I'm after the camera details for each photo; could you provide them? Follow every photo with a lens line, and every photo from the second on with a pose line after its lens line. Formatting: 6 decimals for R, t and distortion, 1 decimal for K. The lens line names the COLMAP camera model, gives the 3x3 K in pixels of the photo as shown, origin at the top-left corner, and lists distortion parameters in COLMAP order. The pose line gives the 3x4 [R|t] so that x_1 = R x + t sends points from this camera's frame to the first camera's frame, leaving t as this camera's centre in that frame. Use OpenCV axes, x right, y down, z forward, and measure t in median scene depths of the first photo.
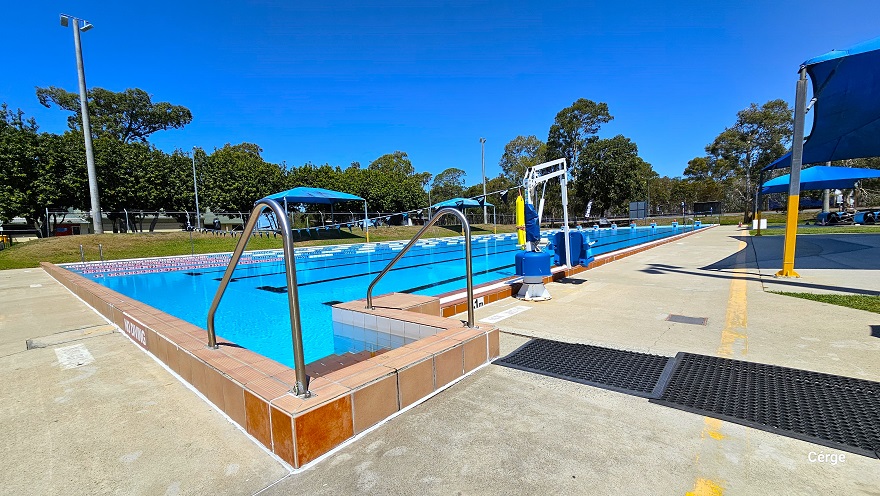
lens RADIAL K [[360.0, 0, 444.7], [0, 360.0, 252.2], [0, 0, 1]] dist [0.002309, 0.000504]
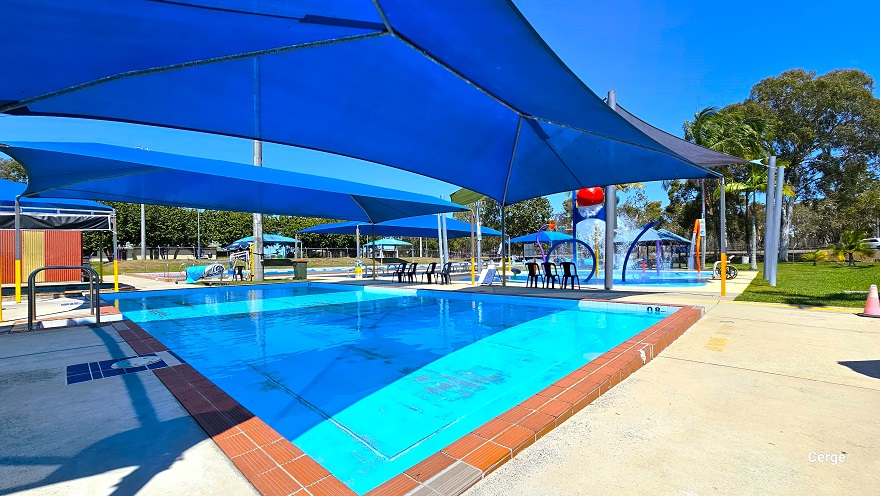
lens RADIAL K [[360.0, 0, 442.6], [0, 360.0, 252.2], [0, 0, 1]] dist [0.002309, 0.000504]
pose [[0.998447, 0.019678, -0.052120, 0.530725], [-0.024080, 0.996070, -0.085232, 0.027609], [0.050238, 0.086354, 0.994997, -0.612333]]
